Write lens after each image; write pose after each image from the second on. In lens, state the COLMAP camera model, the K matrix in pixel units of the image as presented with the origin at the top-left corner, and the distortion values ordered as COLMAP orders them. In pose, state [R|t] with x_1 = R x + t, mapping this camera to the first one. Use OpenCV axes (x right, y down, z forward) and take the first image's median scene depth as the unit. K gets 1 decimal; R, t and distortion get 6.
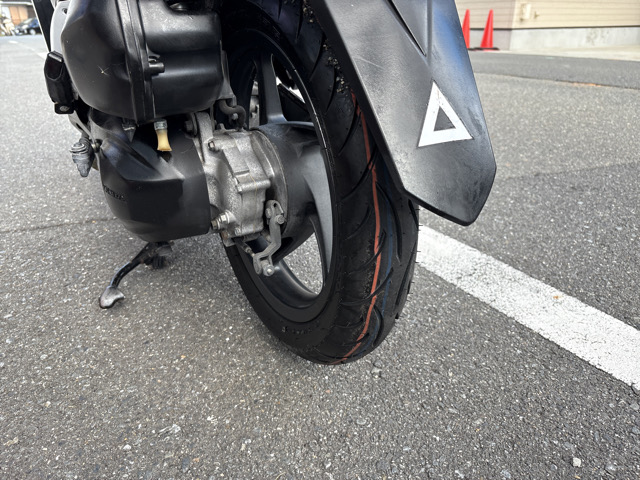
lens RADIAL K [[481.3, 0, 320.0], [0, 481.3, 240.0], [0, 0, 1]] dist [0.037344, -0.034137]
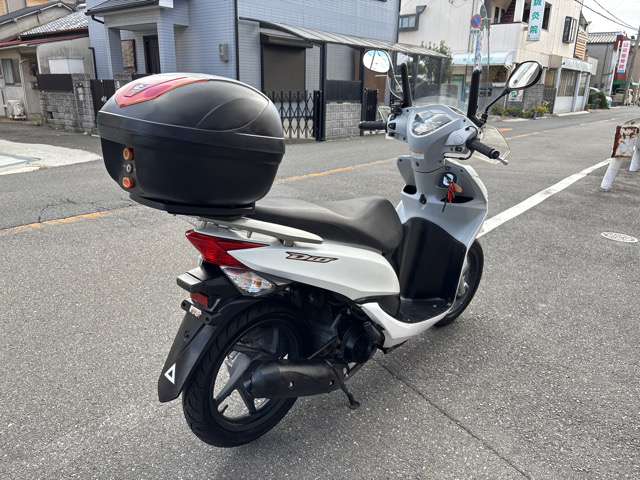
lens RADIAL K [[485.0, 0, 313.9], [0, 485.0, 240.6], [0, 0, 1]] dist [0.033522, -0.036292]
pose [[-0.308762, -0.278585, 0.909426, -2.369654], [0.379984, 0.840398, 0.386449, -1.571616], [-0.871939, 0.464889, -0.153625, 1.738136]]
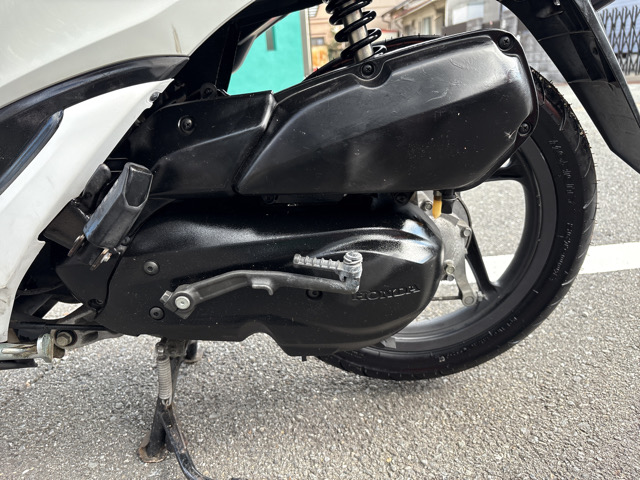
lens RADIAL K [[490.6, 0, 318.8], [0, 490.6, 239.9], [0, 0, 1]] dist [0.000612, -0.003019]
pose [[0.487406, -0.314282, 0.814654, -0.758544], [0.416481, 0.903689, 0.099451, -0.207460], [-0.767450, 0.290815, 0.571356, 0.386644]]
